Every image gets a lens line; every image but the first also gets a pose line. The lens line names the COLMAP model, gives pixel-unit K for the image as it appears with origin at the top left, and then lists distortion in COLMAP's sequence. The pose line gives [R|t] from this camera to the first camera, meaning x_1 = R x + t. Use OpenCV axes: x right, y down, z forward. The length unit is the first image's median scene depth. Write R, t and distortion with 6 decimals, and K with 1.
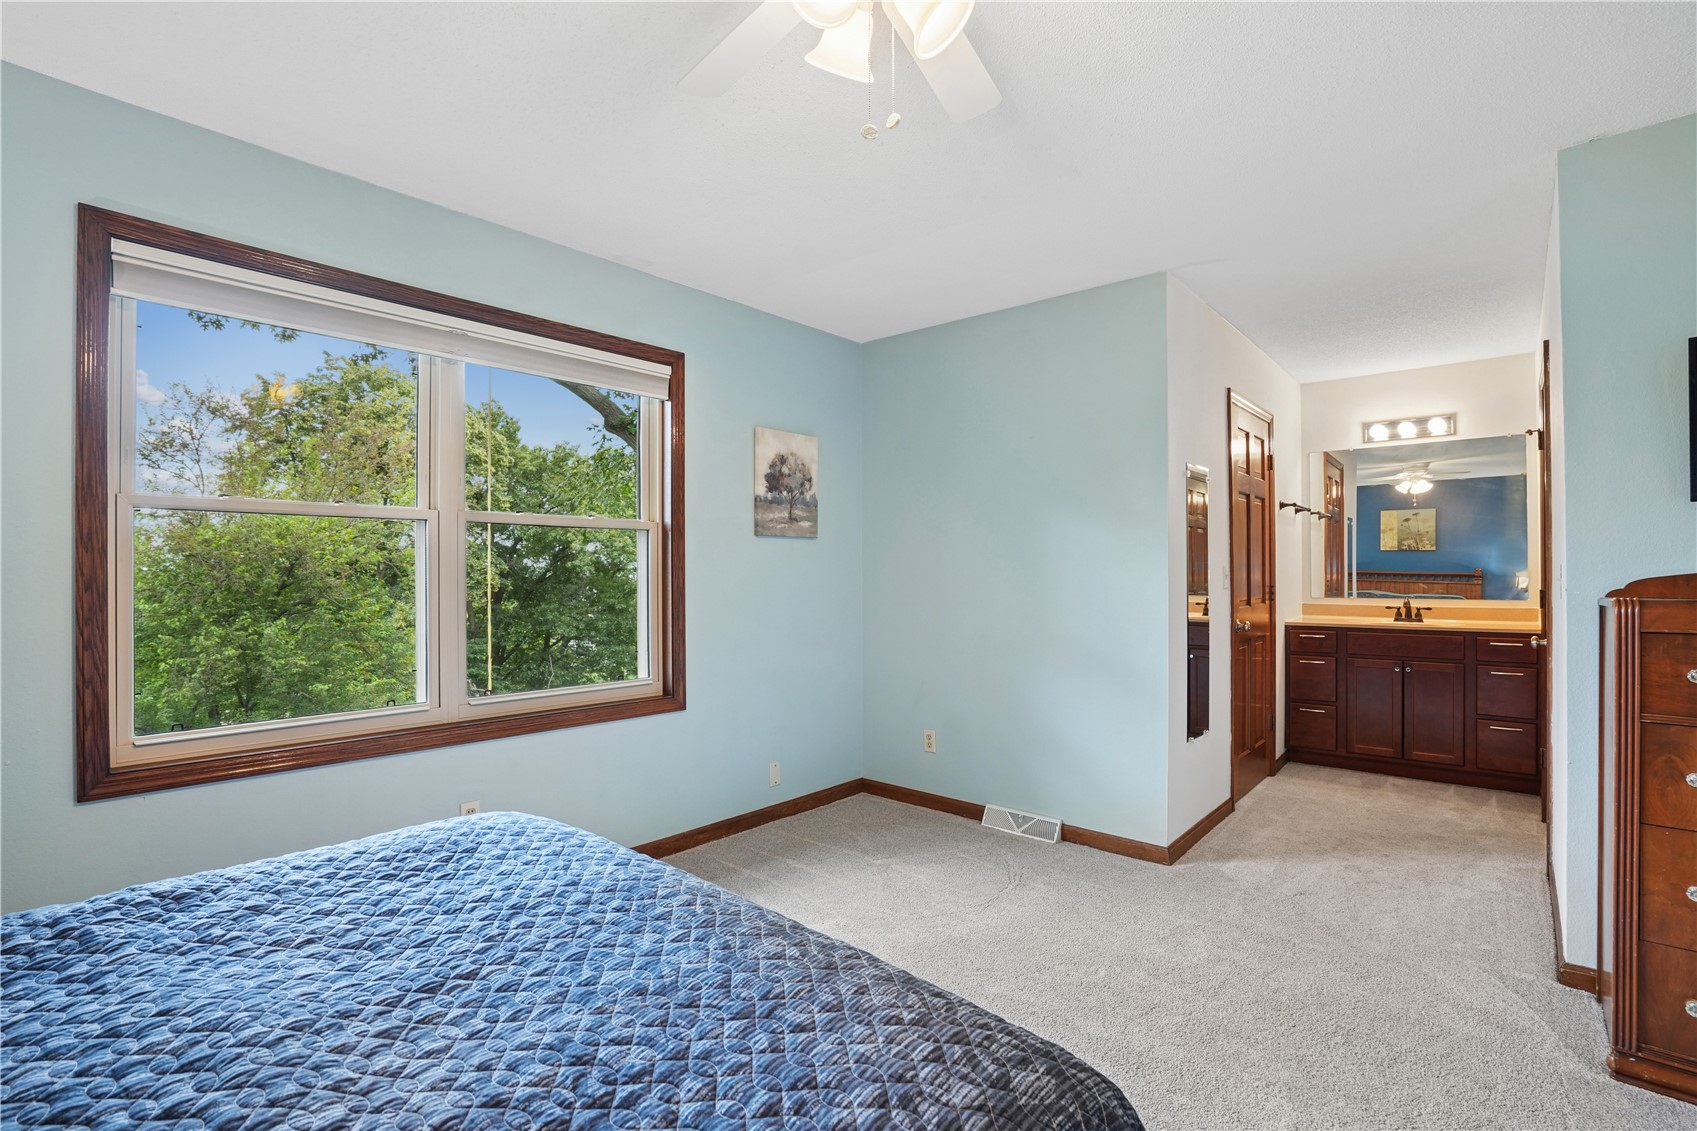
lens RADIAL K [[788.3, 0, 848.5], [0, 788.3, 565.5], [0, 0, 1]] dist [-0.025160, 0.000886]
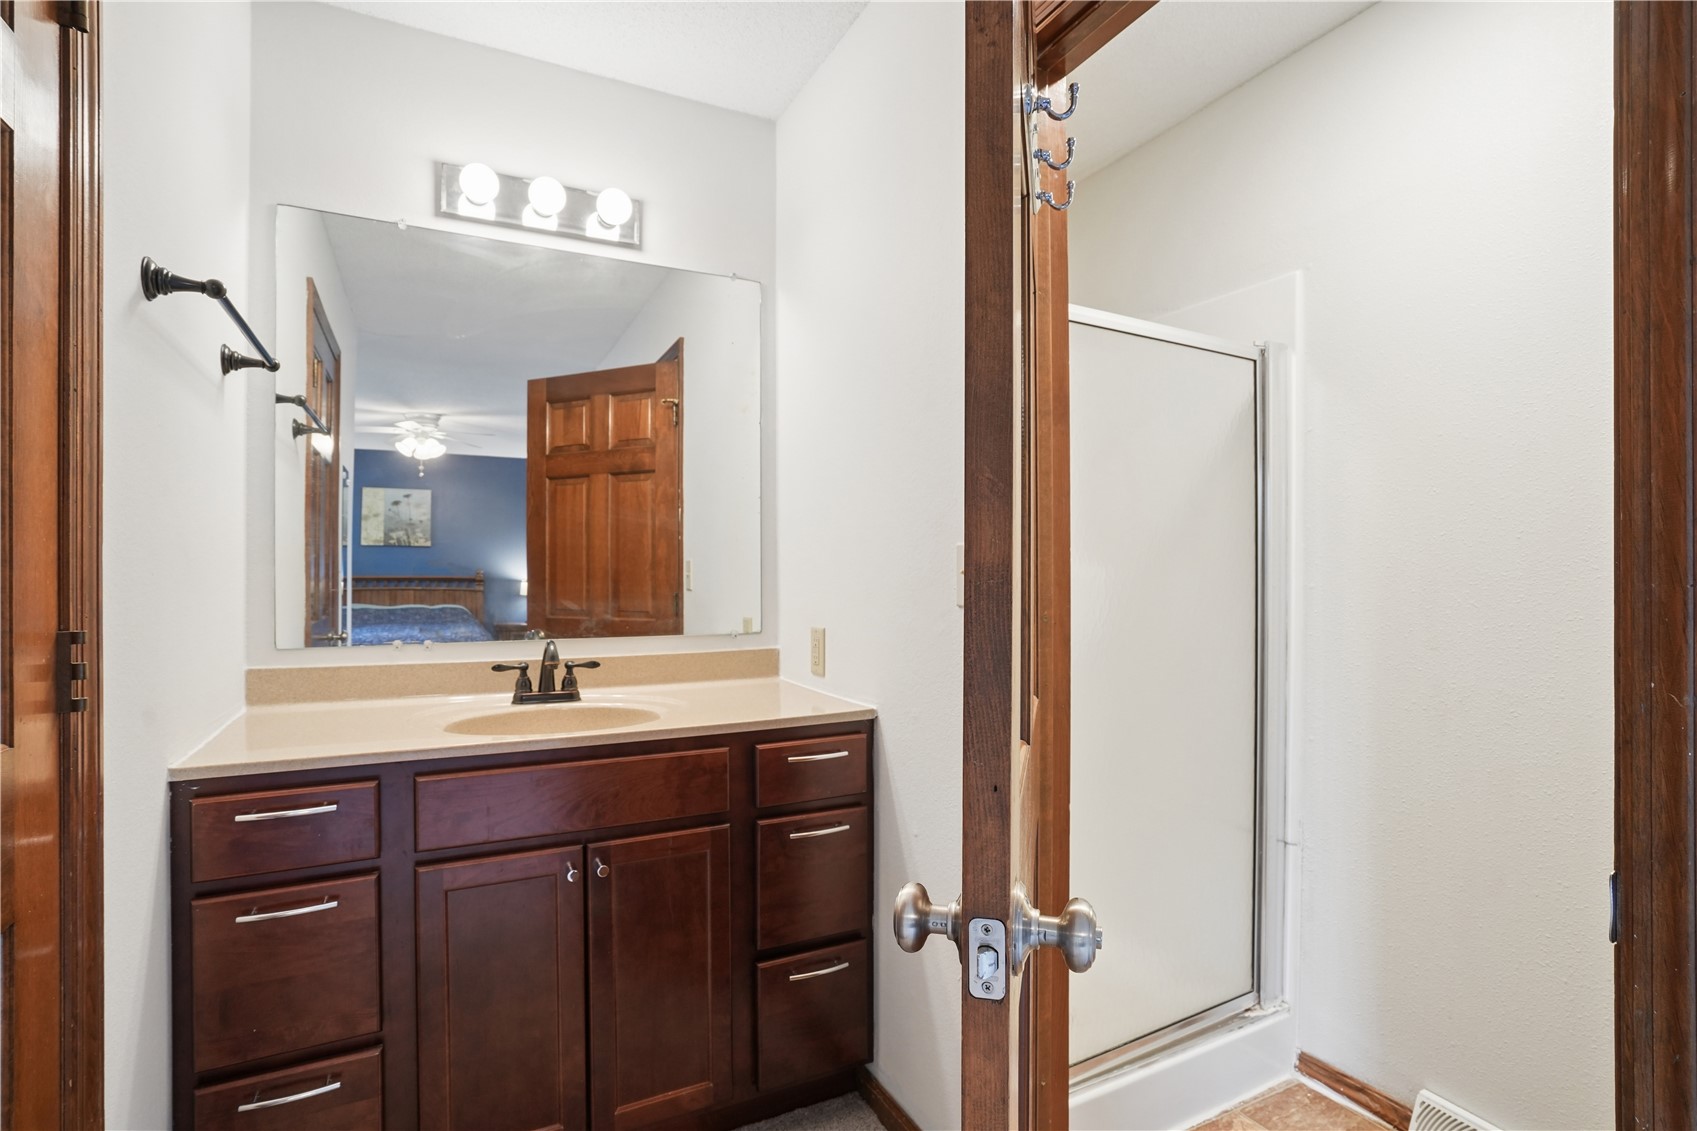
lens RADIAL K [[788.3, 0, 848.5], [0, 788.3, 565.5], [0, 0, 1]] dist [-0.025160, 0.000886]
pose [[0.366063, 0.008641, 0.930550, 0.245616], [-0.002241, 0.999962, -0.008404, 0.005016], [-0.930587, 0.000991, 0.366069, 0.426538]]
